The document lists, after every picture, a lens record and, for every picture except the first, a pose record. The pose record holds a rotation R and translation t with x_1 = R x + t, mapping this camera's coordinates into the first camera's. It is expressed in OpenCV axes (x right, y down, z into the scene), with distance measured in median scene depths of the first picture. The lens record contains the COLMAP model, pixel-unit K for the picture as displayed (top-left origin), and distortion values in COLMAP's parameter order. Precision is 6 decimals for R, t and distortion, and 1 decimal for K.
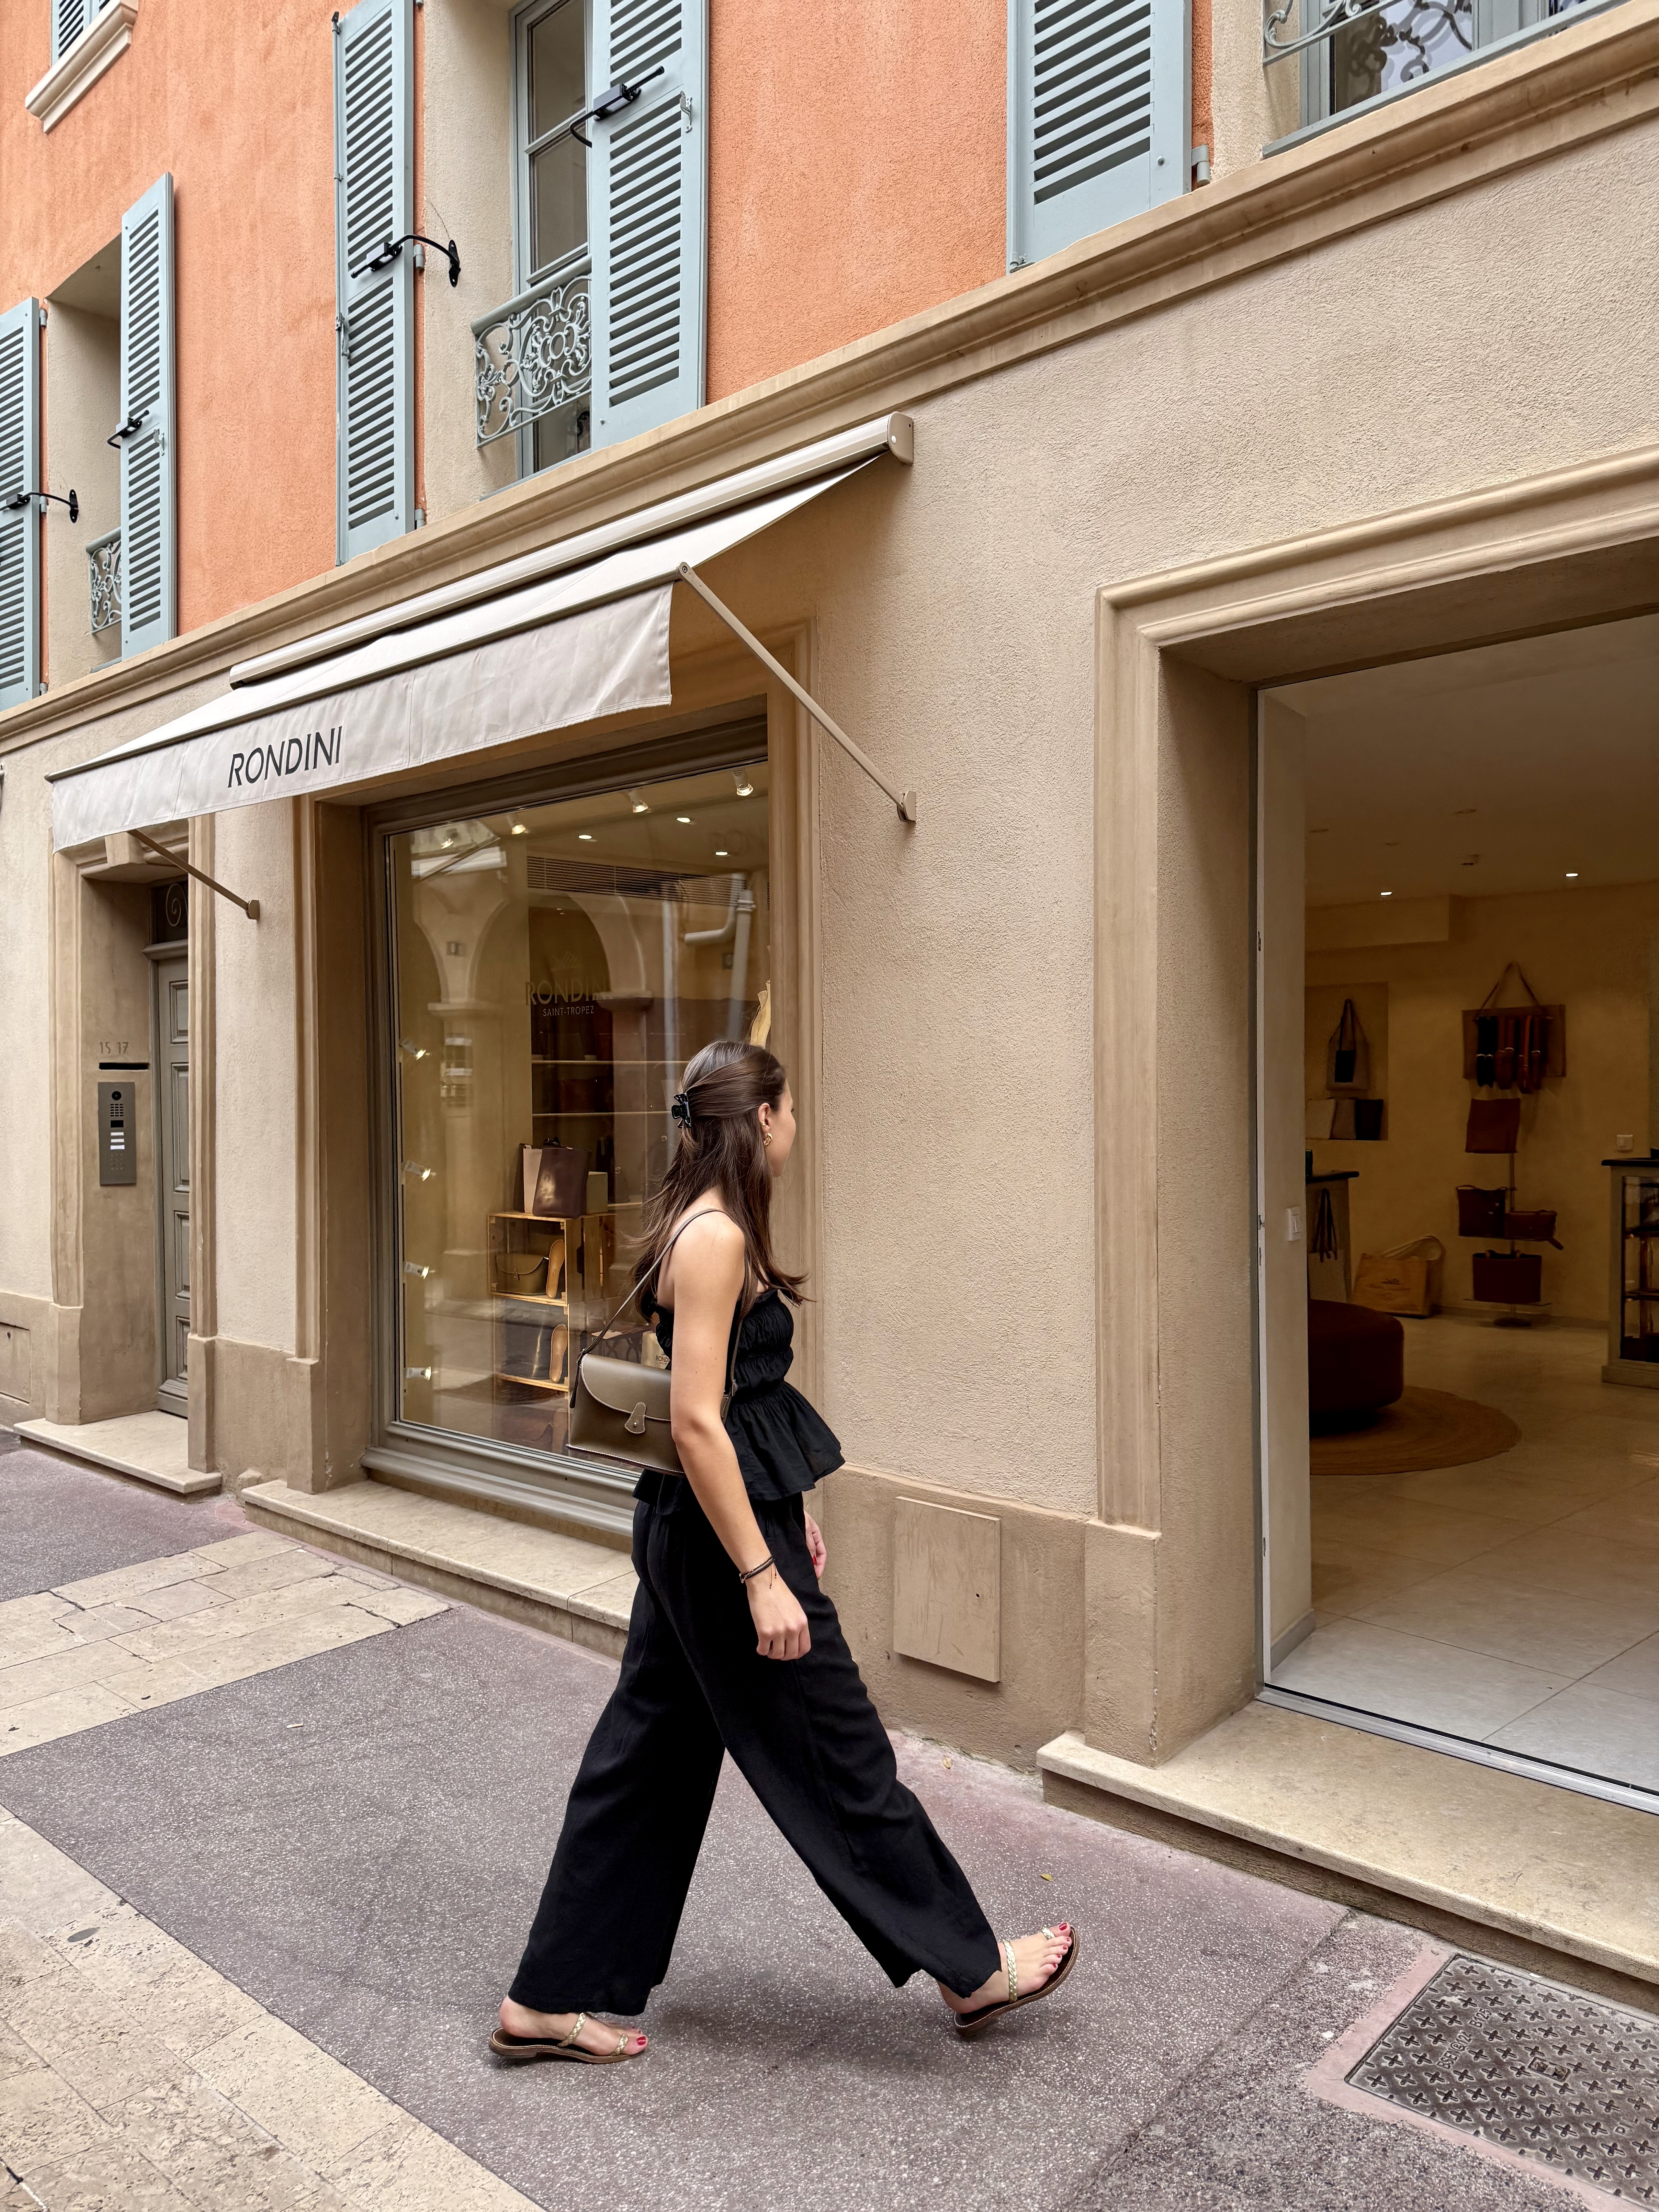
lens RADIAL K [[1586.6, 0, 833.2], [0, 1586.6, 1059.5], [0, 0, 1]] dist [0.005118, -0.013579]
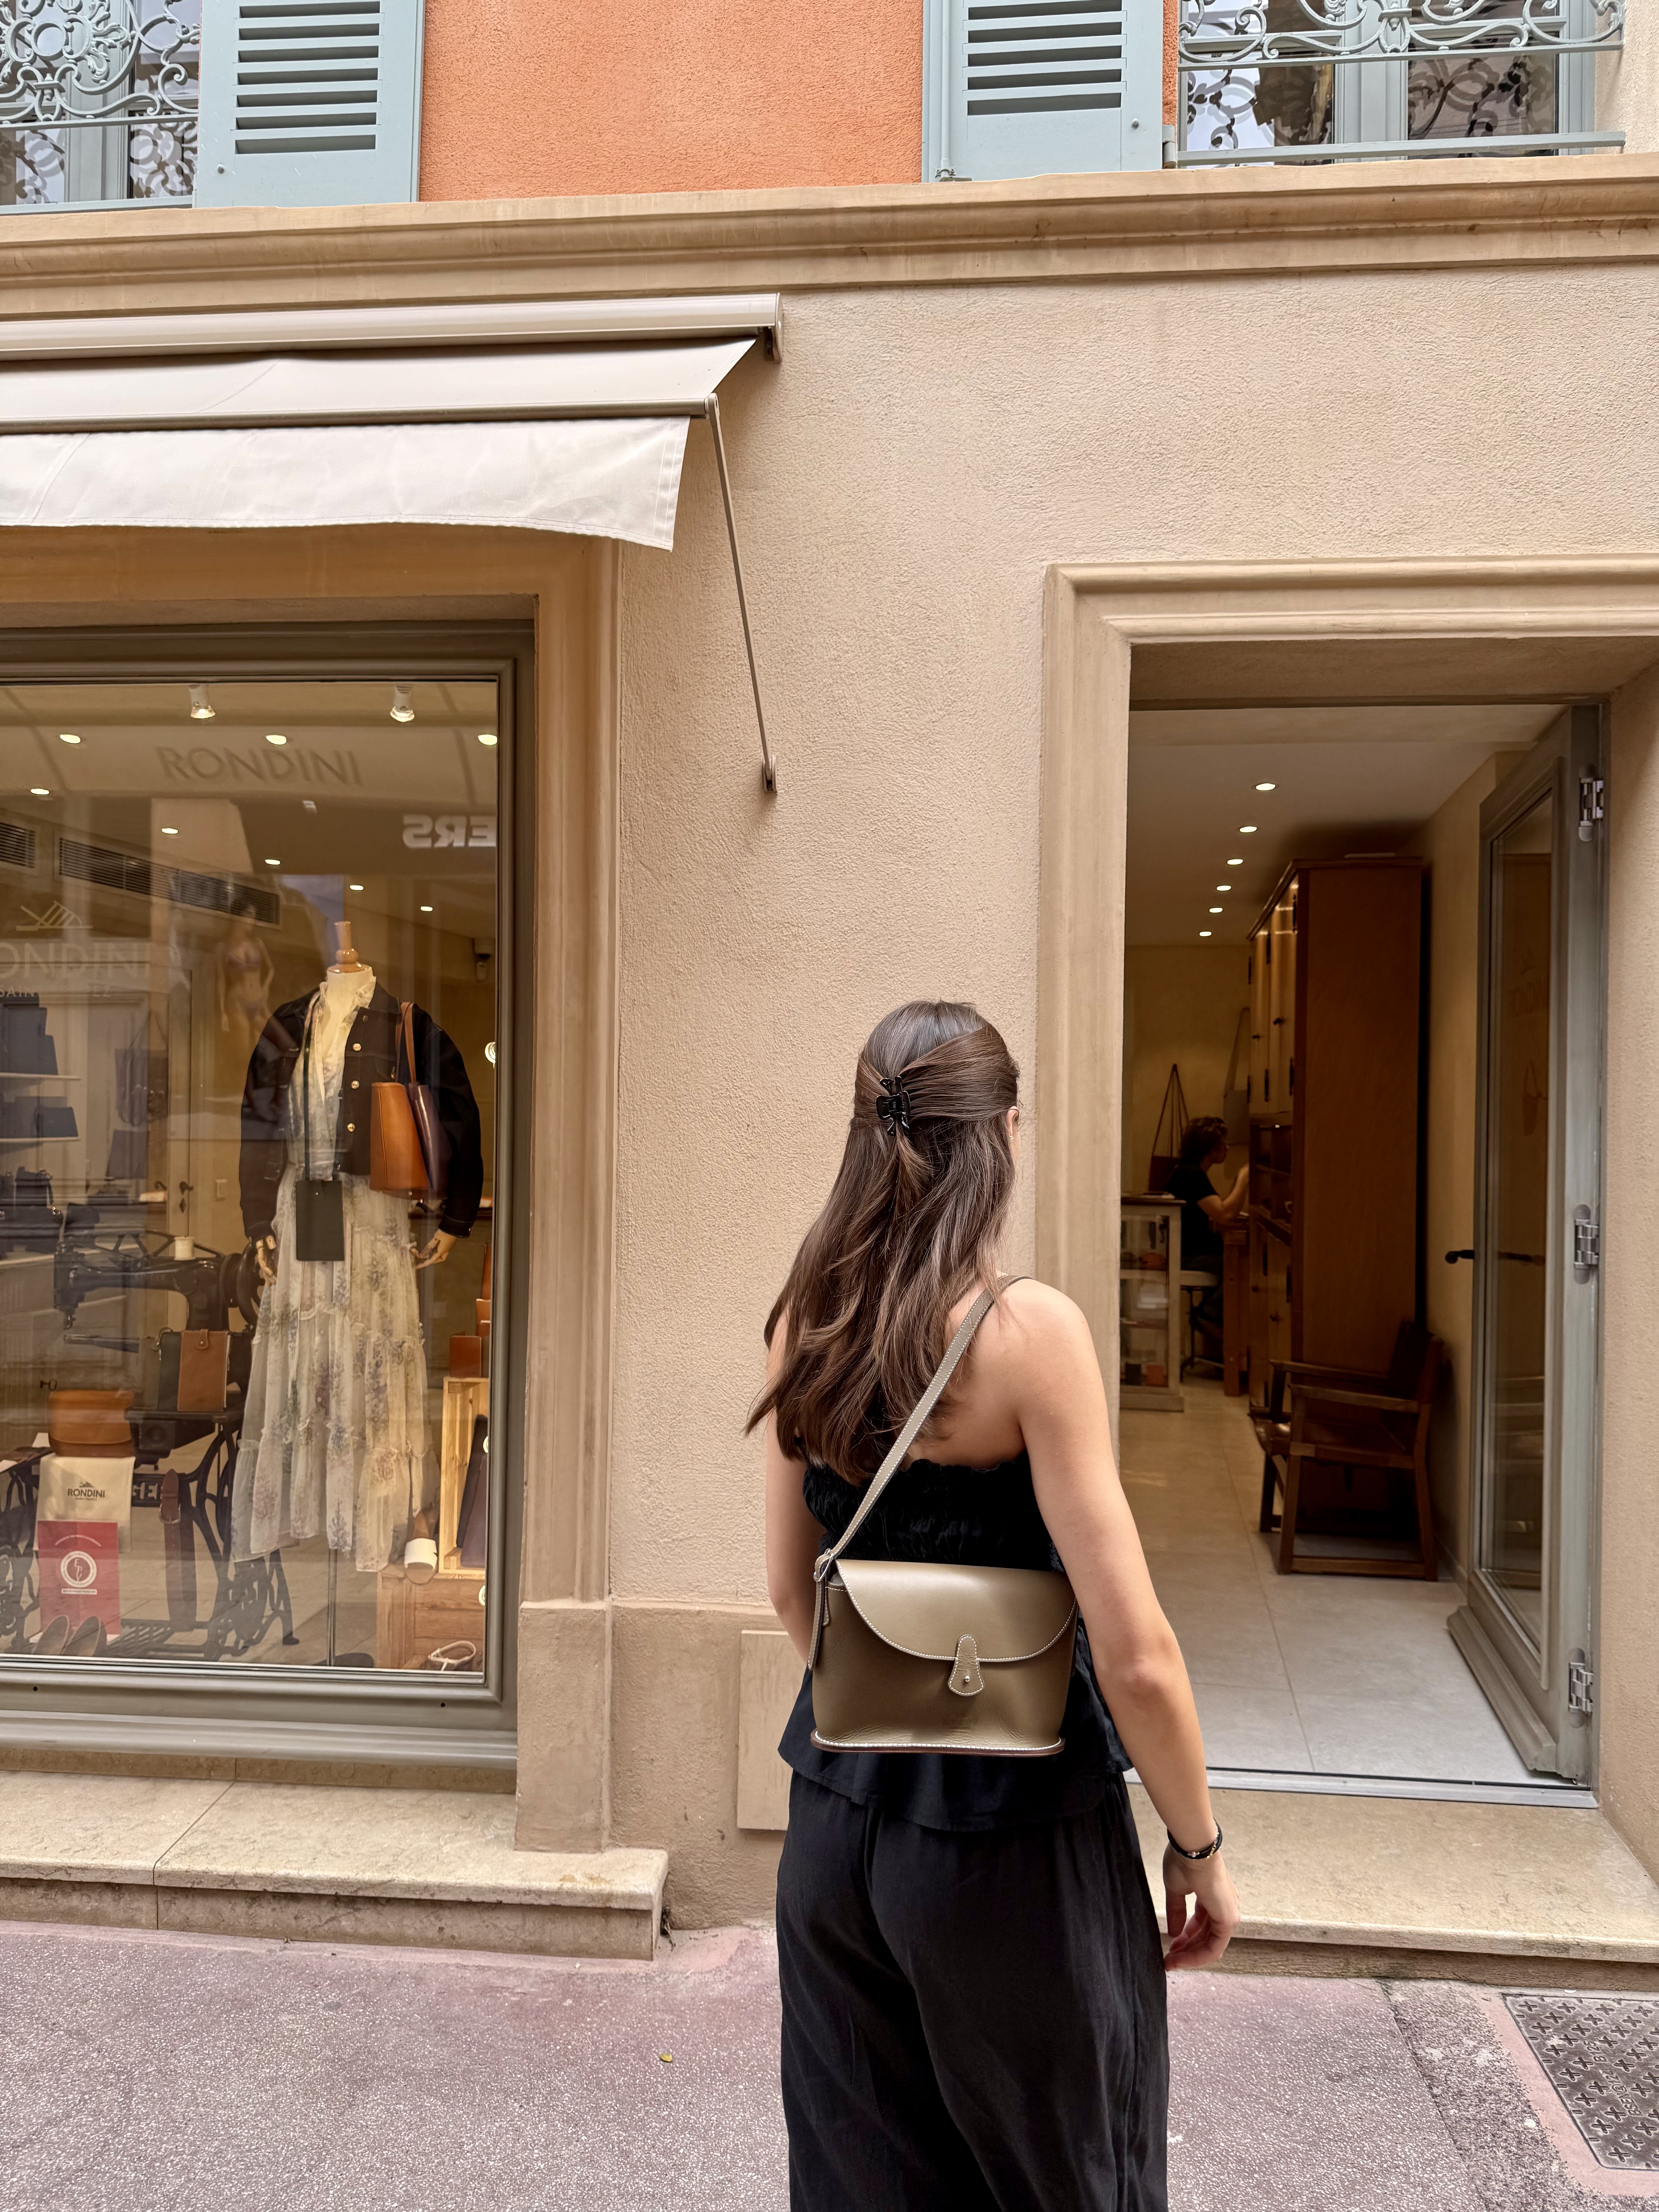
lens RADIAL K [[1586.6, 0, 833.2], [0, 1586.6, 1059.5], [0, 0, 1]] dist [0.005118, -0.013579]
pose [[0.790678, 0.042647, 0.610746, -0.501381], [-0.029608, 0.999067, -0.031432, 0.014895], [-0.611516, 0.006770, 0.791203, 0.398730]]
